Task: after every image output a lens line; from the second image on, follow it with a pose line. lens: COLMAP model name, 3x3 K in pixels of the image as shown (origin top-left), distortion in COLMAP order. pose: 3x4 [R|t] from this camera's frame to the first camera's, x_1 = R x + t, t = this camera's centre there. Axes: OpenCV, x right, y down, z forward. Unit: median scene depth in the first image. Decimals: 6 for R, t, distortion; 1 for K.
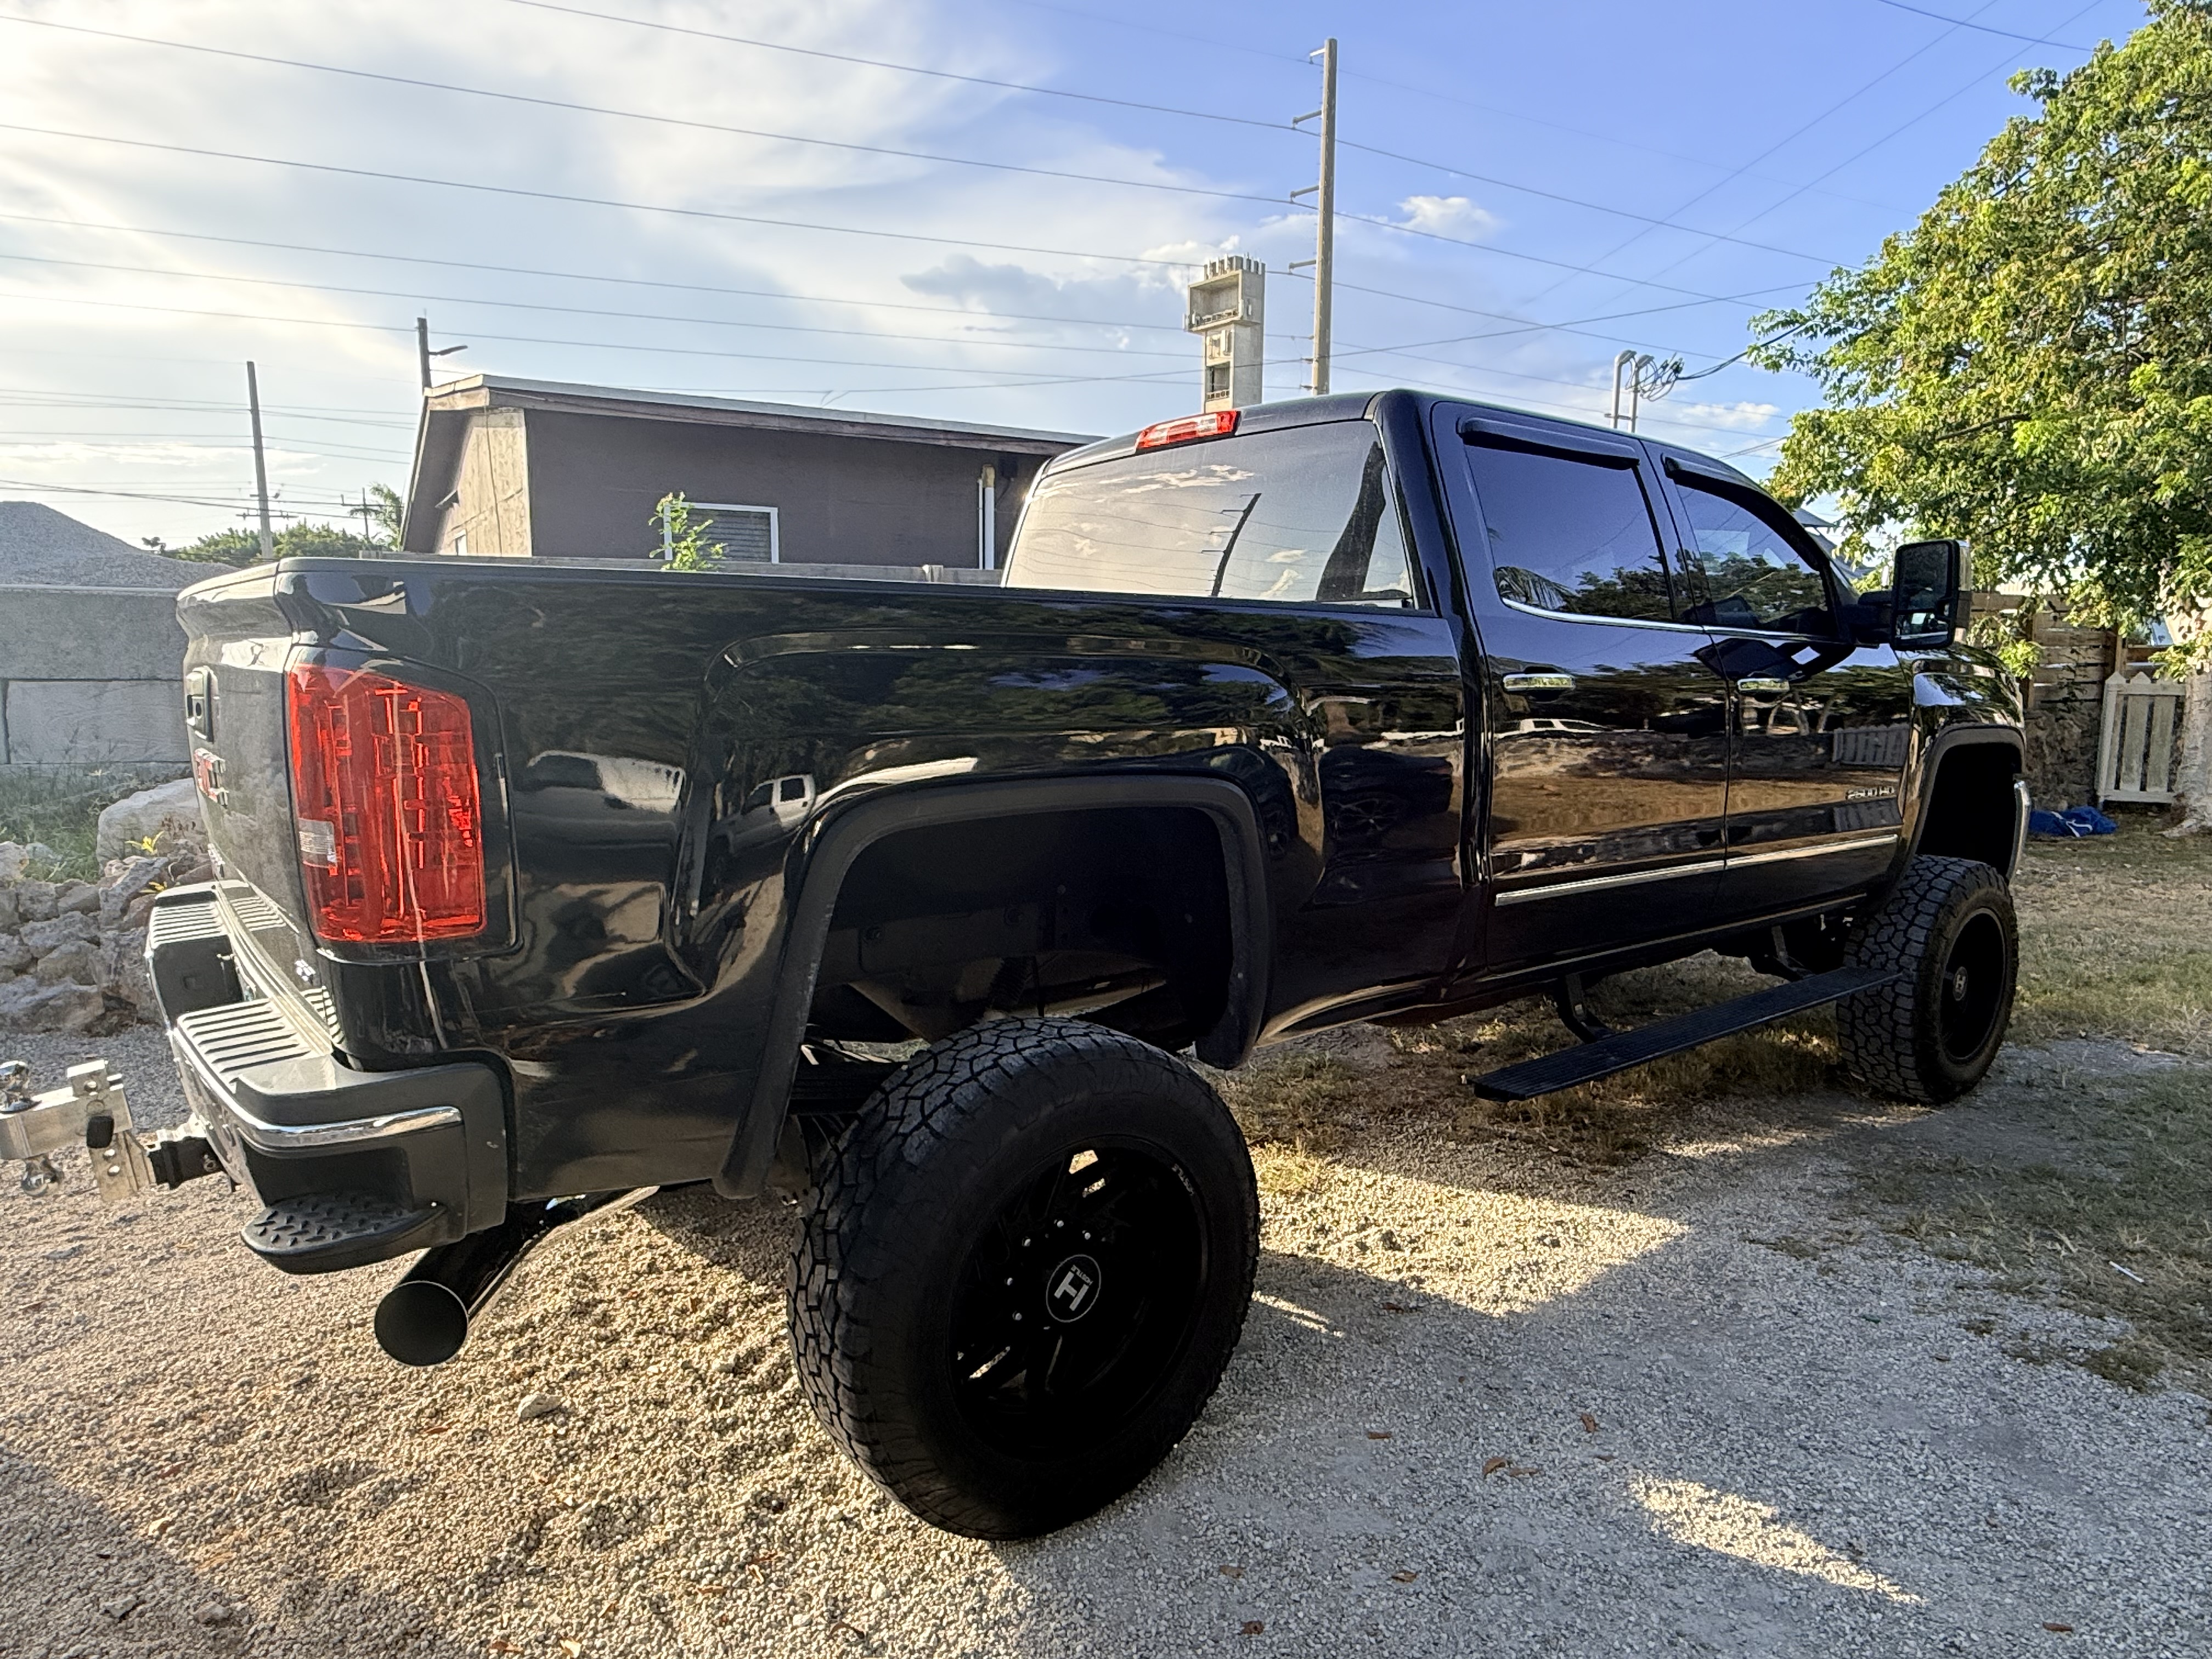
lens RADIAL K [[1342.8, 0, 1106.0], [0, 1342.8, 829.5], [0, 0, 1]] dist [-0.001239, 0.001230]
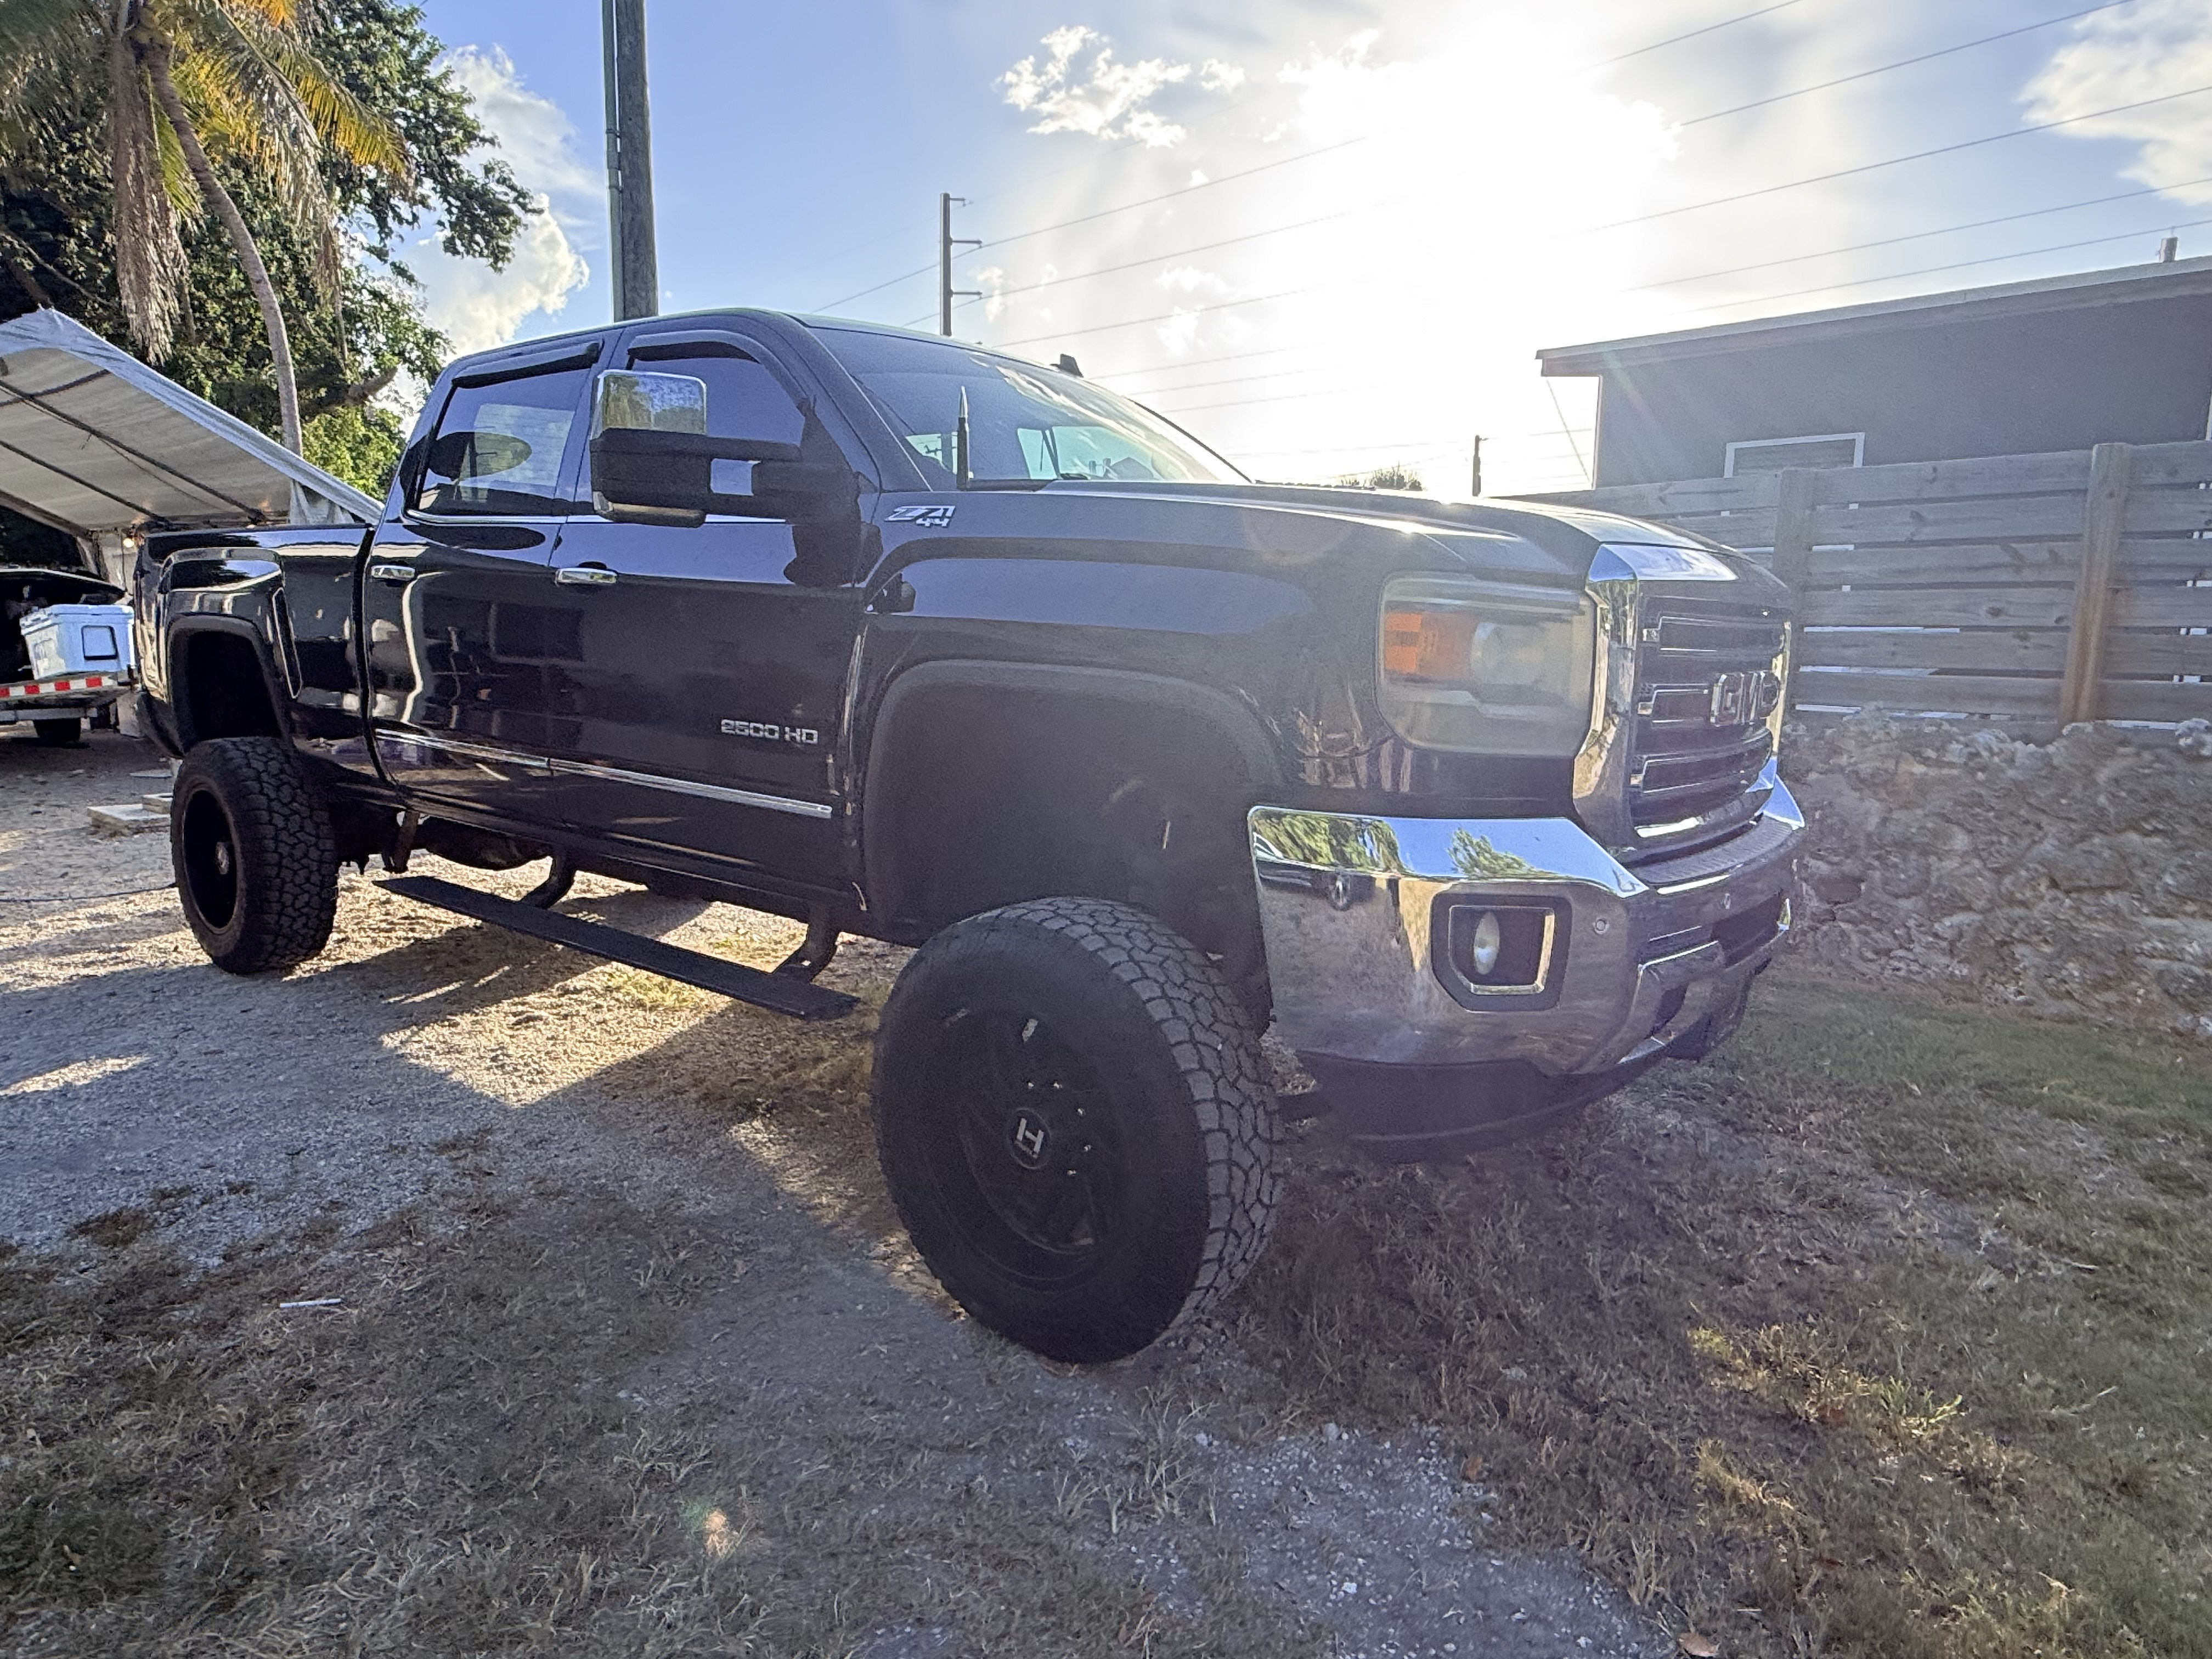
lens RADIAL K [[1342.8, 0, 1106.0], [0, 1342.8, 829.5], [0, 0, 1]] dist [-0.001239, 0.001230]
pose [[0.238906, 0.155768, -0.958468, 1.322712], [-0.141674, 0.982079, 0.124292, -0.095417], [0.960652, 0.106096, 0.256693, 1.007278]]
